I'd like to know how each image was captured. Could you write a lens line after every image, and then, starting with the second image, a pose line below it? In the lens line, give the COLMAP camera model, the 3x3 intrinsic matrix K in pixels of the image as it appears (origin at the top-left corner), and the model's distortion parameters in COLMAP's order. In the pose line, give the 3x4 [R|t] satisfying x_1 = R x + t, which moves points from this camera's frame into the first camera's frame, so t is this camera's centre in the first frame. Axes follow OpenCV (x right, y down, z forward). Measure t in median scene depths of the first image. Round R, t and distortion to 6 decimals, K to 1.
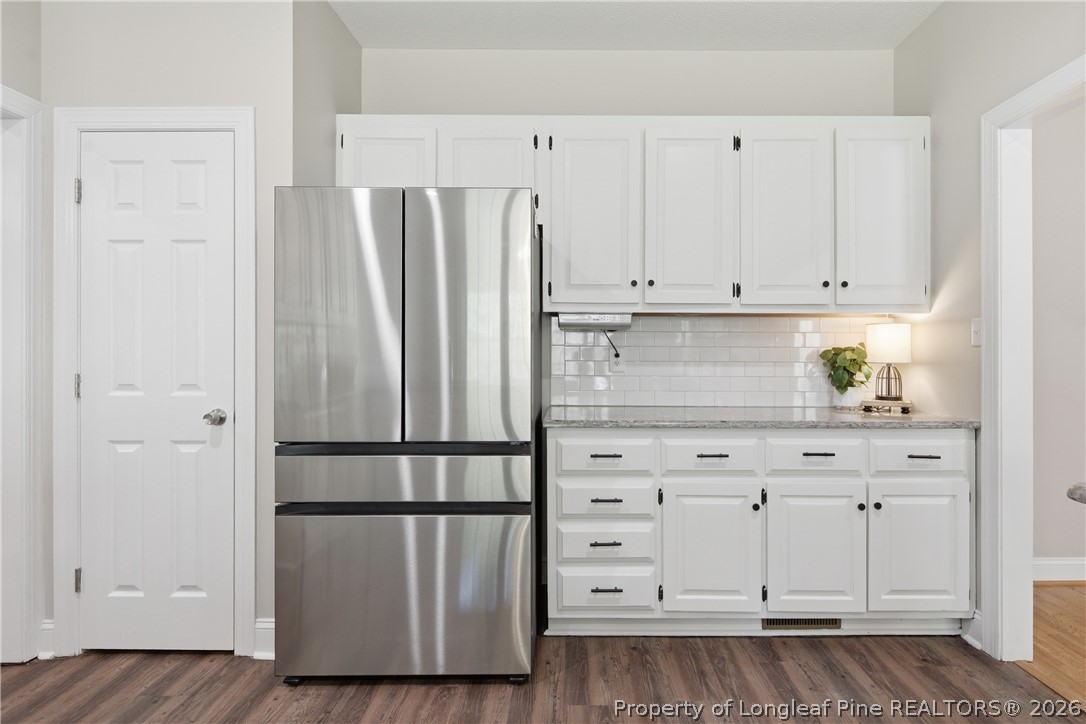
lens RADIAL K [[553.8, 0, 549.5], [0, 553.8, 347.5], [0, 0, 1]] dist [-0.003792, -0.001905]
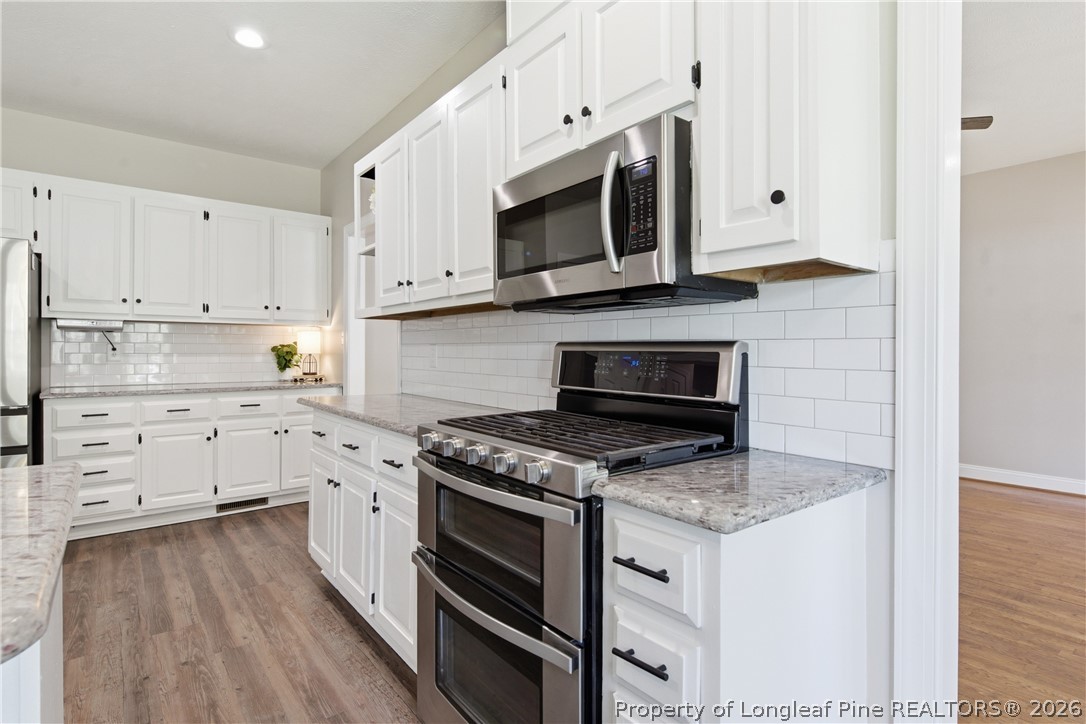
lens RADIAL K [[553.8, 0, 549.5], [0, 553.8, 347.5], [0, 0, 1]] dist [-0.003792, -0.001905]
pose [[0.759403, 0.003225, 0.650612, 0.055925], [-0.011435, 0.999899, 0.008390, -0.015687], [-0.650520, -0.013811, 0.759364, -0.857967]]
